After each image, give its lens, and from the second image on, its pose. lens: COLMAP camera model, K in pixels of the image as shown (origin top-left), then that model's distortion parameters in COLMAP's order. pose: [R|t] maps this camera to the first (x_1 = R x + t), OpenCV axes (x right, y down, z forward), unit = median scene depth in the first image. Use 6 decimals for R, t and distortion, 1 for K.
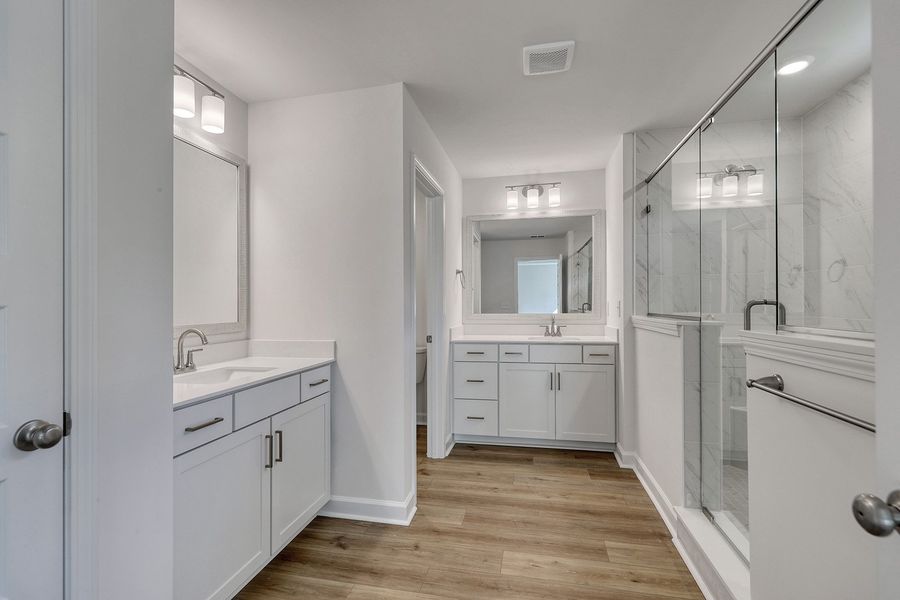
lens RADIAL K [[422.5, 0, 449.1], [0, 422.5, 301.9], [0, 0, 1]] dist [0.003474, 0.000120]
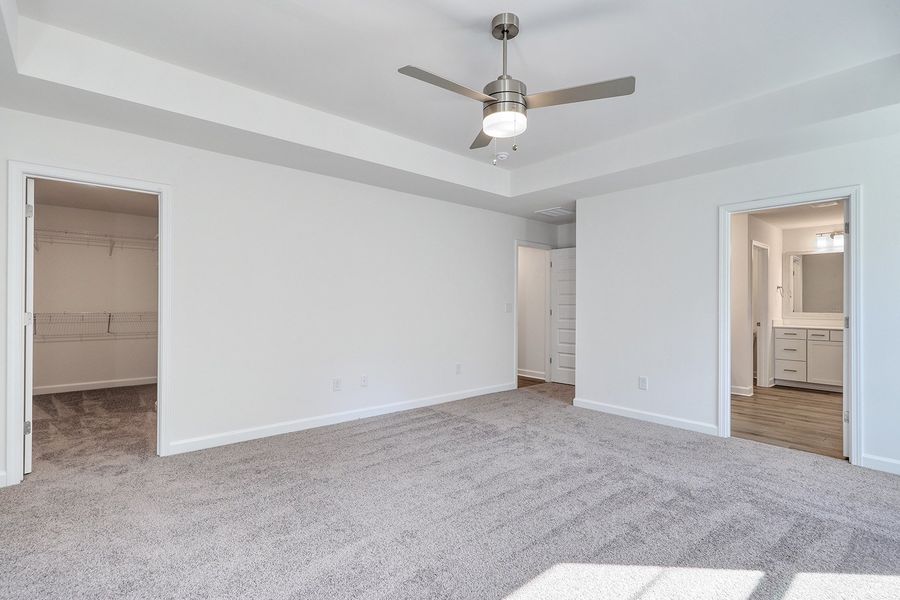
lens RADIAL K [[422.5, 0, 450.2], [0, 422.5, 298.2], [0, 0, 1]] dist [0.003474, 0.000120]
pose [[0.793779, 0.001642, -0.608204, 0.009087], [-0.001054, 0.999999, 0.001324, -0.031495], [0.608205, -0.000410, 0.793780, -1.285803]]
